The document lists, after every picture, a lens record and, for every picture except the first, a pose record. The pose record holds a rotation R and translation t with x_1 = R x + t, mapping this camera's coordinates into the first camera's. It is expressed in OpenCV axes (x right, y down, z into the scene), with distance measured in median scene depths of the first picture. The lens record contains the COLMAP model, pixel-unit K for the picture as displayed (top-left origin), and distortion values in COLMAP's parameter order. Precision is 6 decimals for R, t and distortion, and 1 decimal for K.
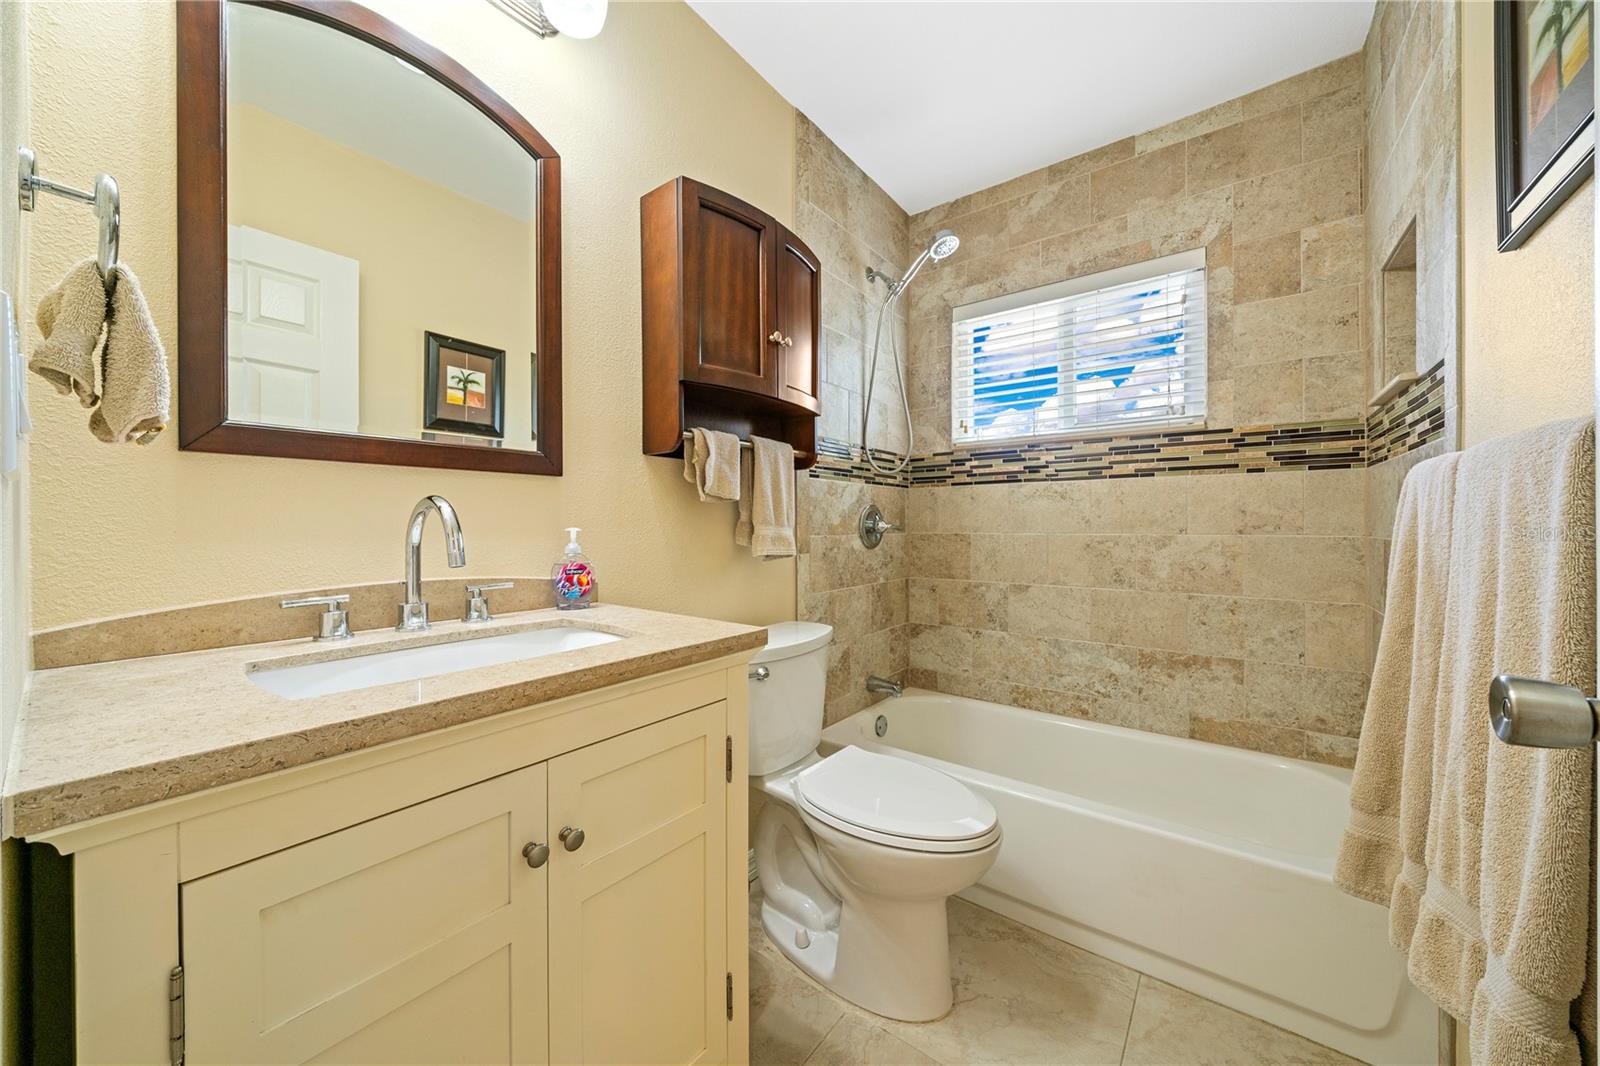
lens RADIAL K [[551.5, 0, 802.9], [0, 551.5, 529.4], [0, 0, 1]] dist [-0.005006, -0.000058]
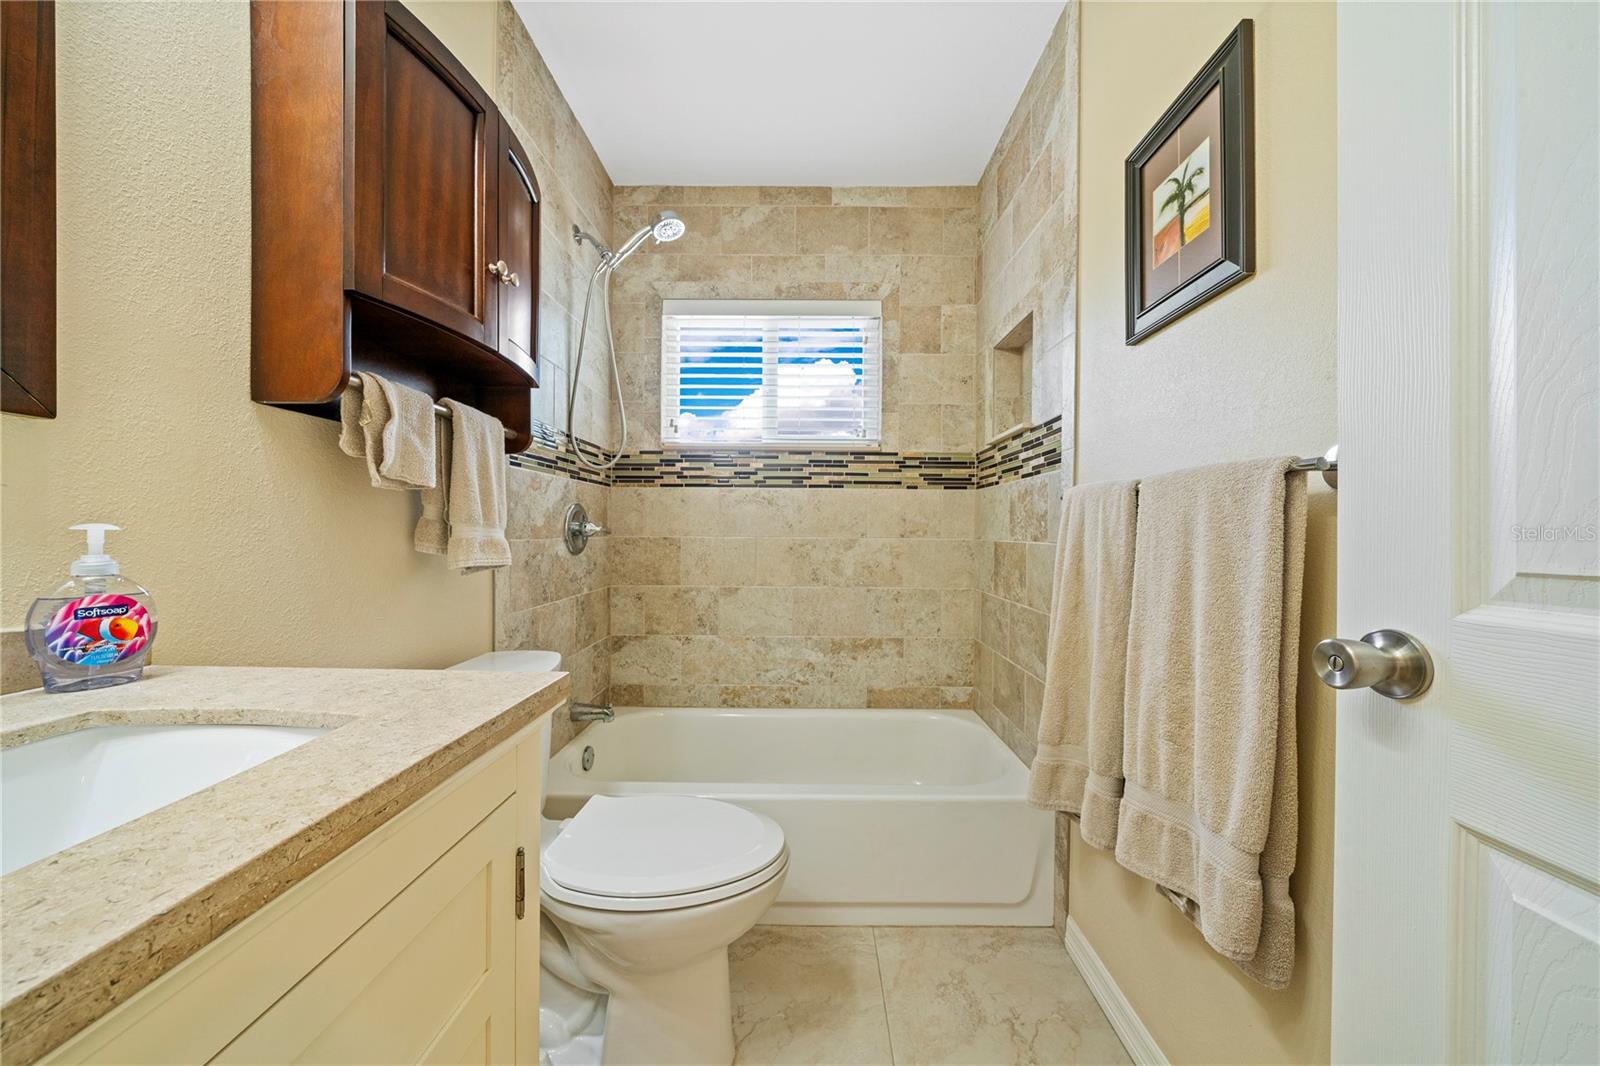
lens RADIAL K [[543.4, 0, 803.8], [0, 543.4, 536.0], [0, 0, 1]] dist [-0.004638, -0.000180]
pose [[0.804499, 0.002050, 0.593951, -0.116693], [-0.004575, 0.999986, 0.002746, 0.002216], [-0.593937, -0.004926, 0.804497, 0.138376]]
